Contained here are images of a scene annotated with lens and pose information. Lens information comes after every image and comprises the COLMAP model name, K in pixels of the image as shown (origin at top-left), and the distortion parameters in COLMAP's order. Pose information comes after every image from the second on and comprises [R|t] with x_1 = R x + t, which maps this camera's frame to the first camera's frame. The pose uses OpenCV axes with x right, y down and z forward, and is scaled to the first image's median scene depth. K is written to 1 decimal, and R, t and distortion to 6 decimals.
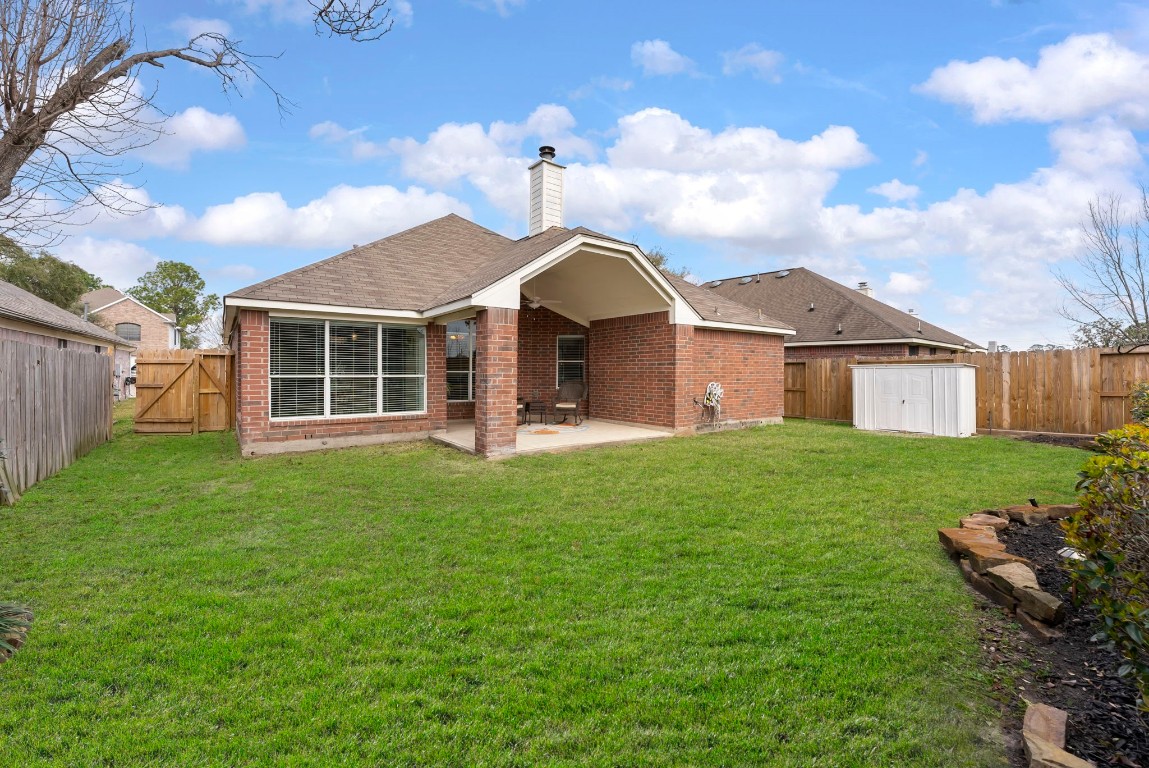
lens RADIAL K [[469.3, 0, 579.5], [0, 469.3, 381.1], [0, 0, 1]] dist [0.000721, -0.000012]
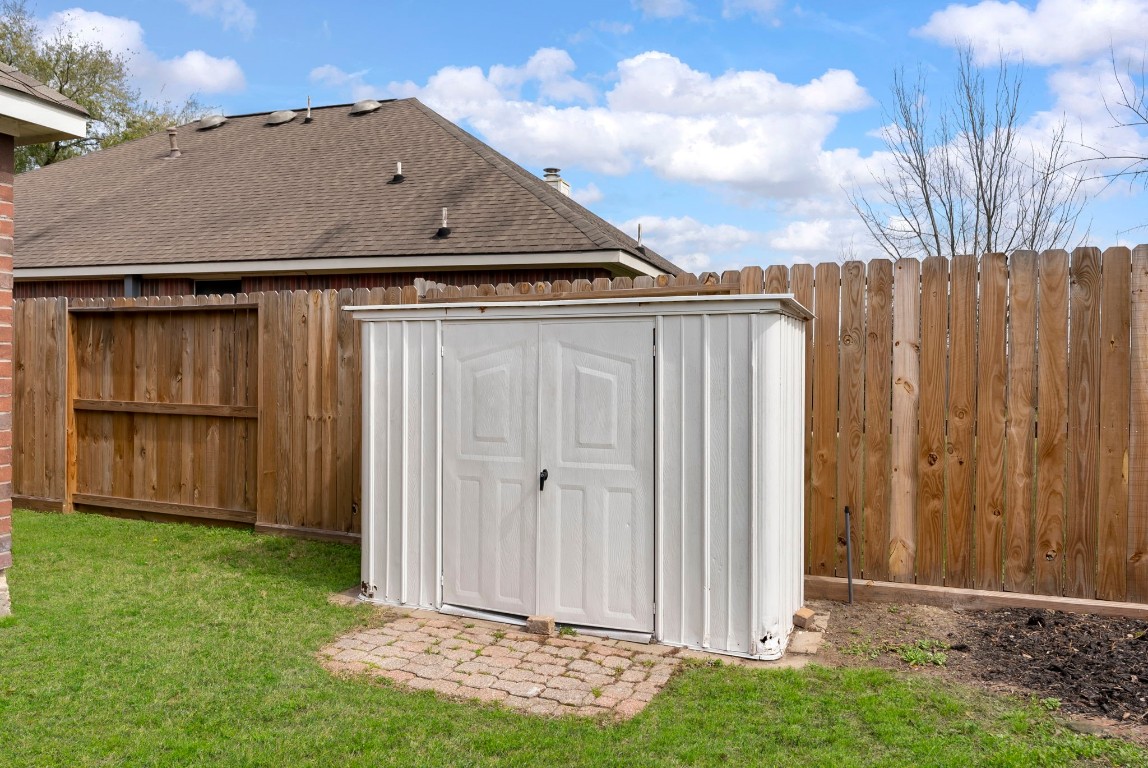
lens RADIAL K [[468.9, 0, 578.9], [0, 468.9, 381.1], [0, 0, 1]] dist [0.000721, -0.000012]
pose [[0.903778, -0.020522, 0.427509, 0.590610], [0.005233, 0.999305, 0.036908, -0.008797], [-0.427970, -0.031119, 0.903257, 0.769105]]
